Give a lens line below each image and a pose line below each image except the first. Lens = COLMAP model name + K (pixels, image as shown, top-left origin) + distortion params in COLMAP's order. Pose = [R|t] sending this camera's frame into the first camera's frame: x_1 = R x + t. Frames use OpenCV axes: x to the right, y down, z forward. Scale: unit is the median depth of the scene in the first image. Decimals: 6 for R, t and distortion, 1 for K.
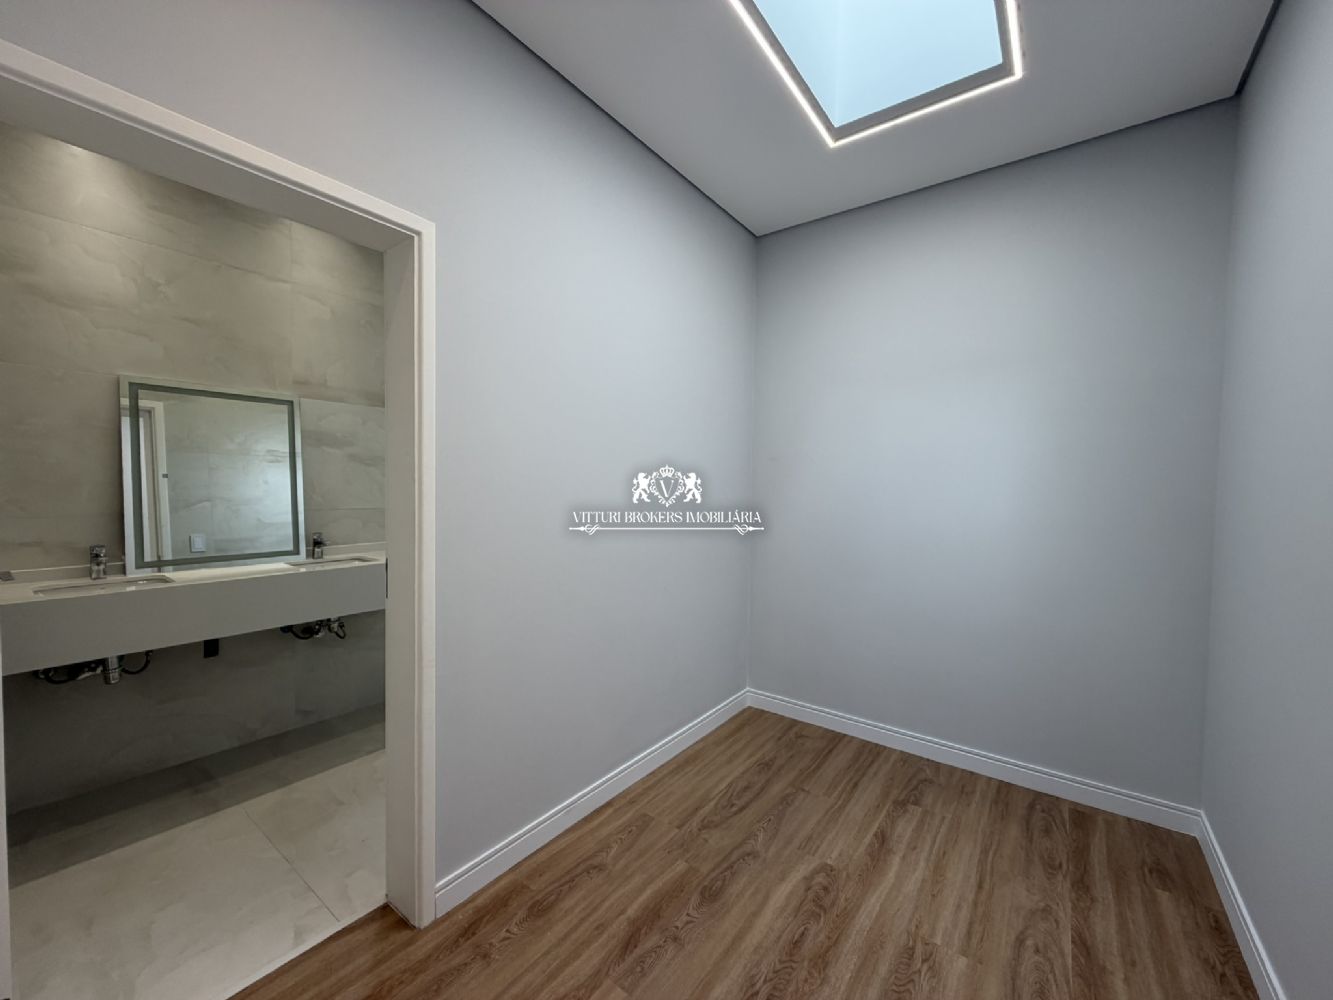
lens RADIAL K [[536.2, 0, 666.5], [0, 536.2, 500.0], [0, 0, 1]] dist [0.000216, 0.000064]
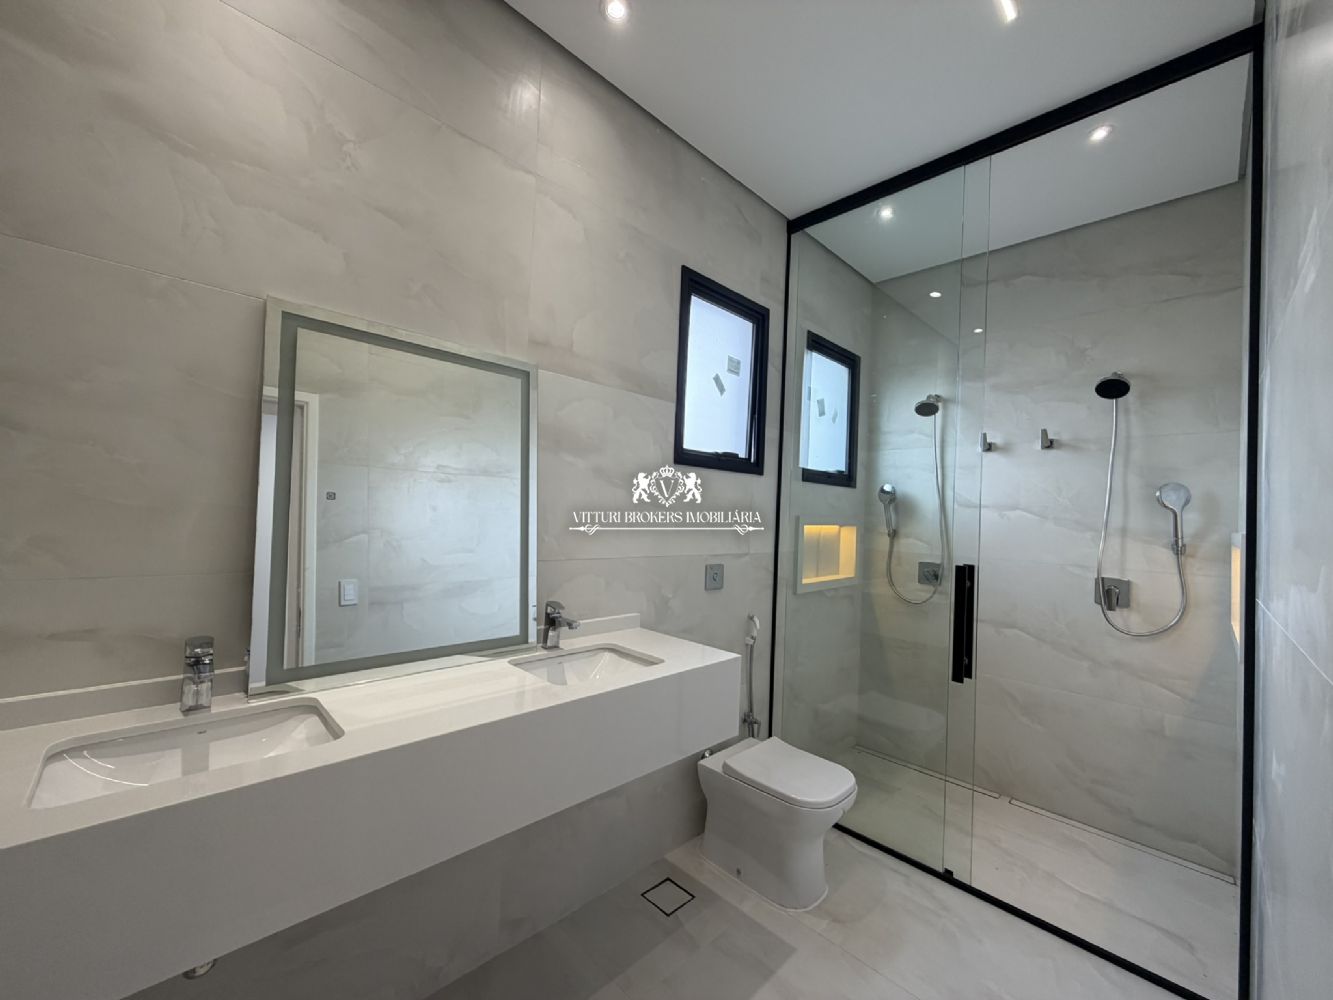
lens RADIAL K [[530.8, 0, 666.5], [0, 530.8, 500.0], [0, 0, 1]] dist [-0.001282, -0.000409]
pose [[0.989178, 0.022262, -0.145021, -0.465419], [-0.030992, 0.997823, -0.058217, -0.017807], [0.143409, 0.062081, 0.987714, 0.466606]]
